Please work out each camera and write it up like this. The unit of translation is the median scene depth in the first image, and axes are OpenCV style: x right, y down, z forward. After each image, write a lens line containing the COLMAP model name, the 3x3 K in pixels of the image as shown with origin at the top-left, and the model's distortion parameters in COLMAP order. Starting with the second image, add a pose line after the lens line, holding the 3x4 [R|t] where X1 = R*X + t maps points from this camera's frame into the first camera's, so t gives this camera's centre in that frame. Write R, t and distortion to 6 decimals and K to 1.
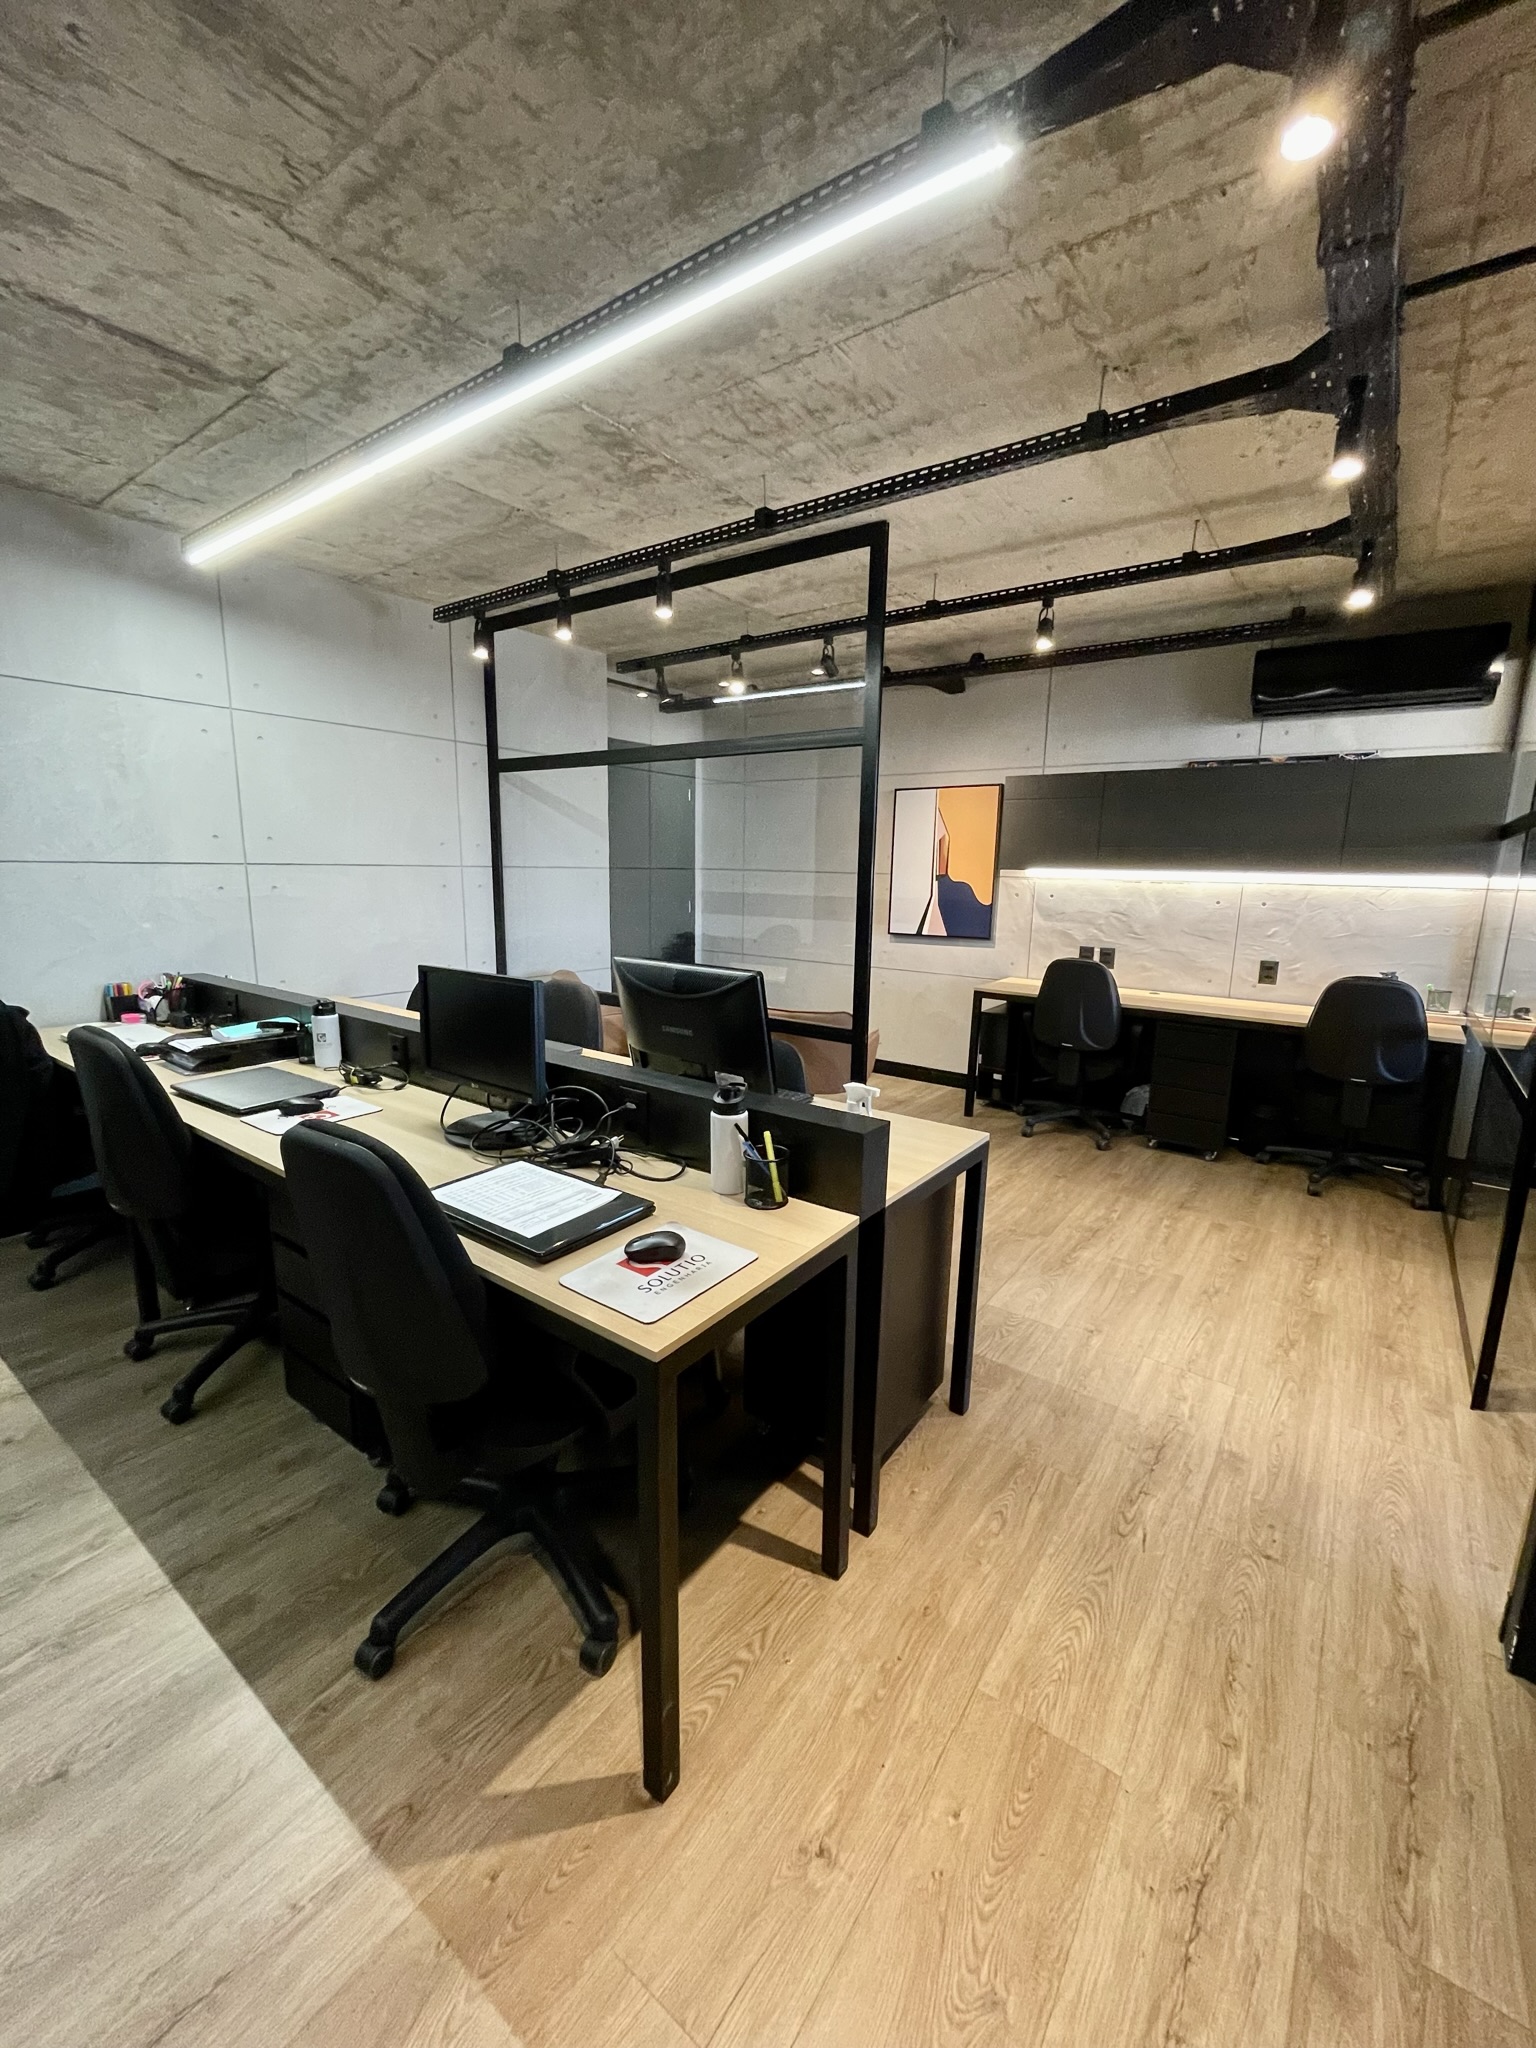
lens RADIAL K [[833.8, 0, 762.1], [0, 833.8, 1022.2], [0, 0, 1]] dist [0.000213, 0.000210]
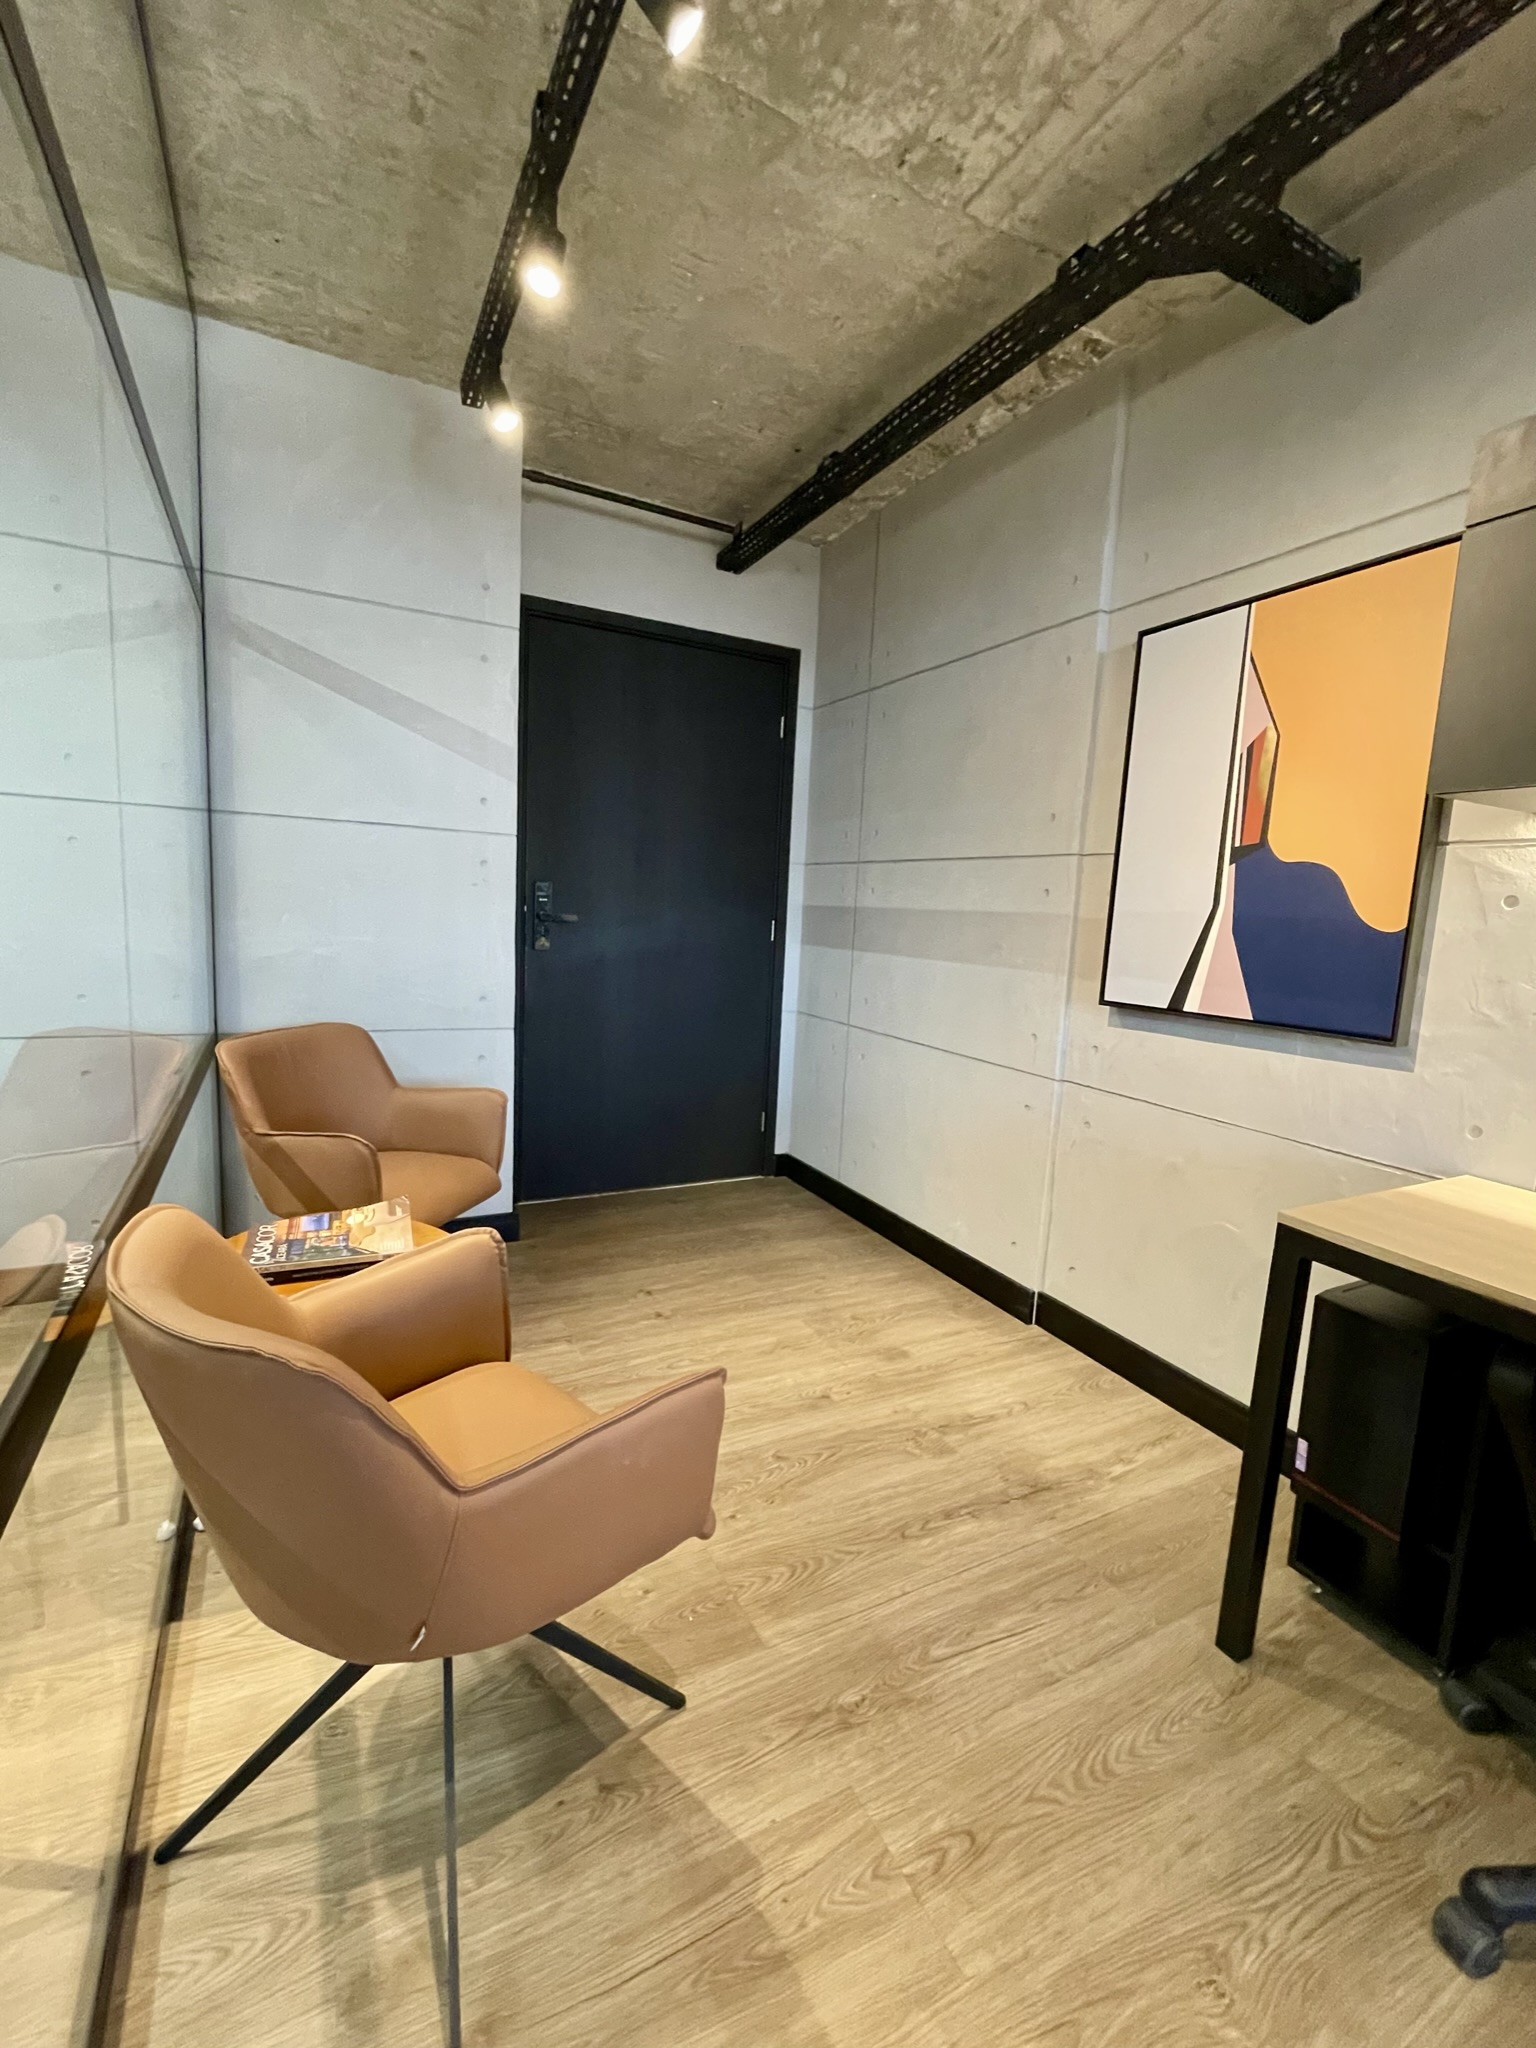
lens RADIAL K [[833.8, 0, 775.1], [0, 833.8, 1024.0], [0, 0, 1]] dist [0.000213, 0.000210]
pose [[0.892260, 0.083308, -0.443771, 0.200768], [-0.110881, 0.993163, -0.036497, -0.068196], [0.437697, 0.081770, 0.895397, 0.610396]]
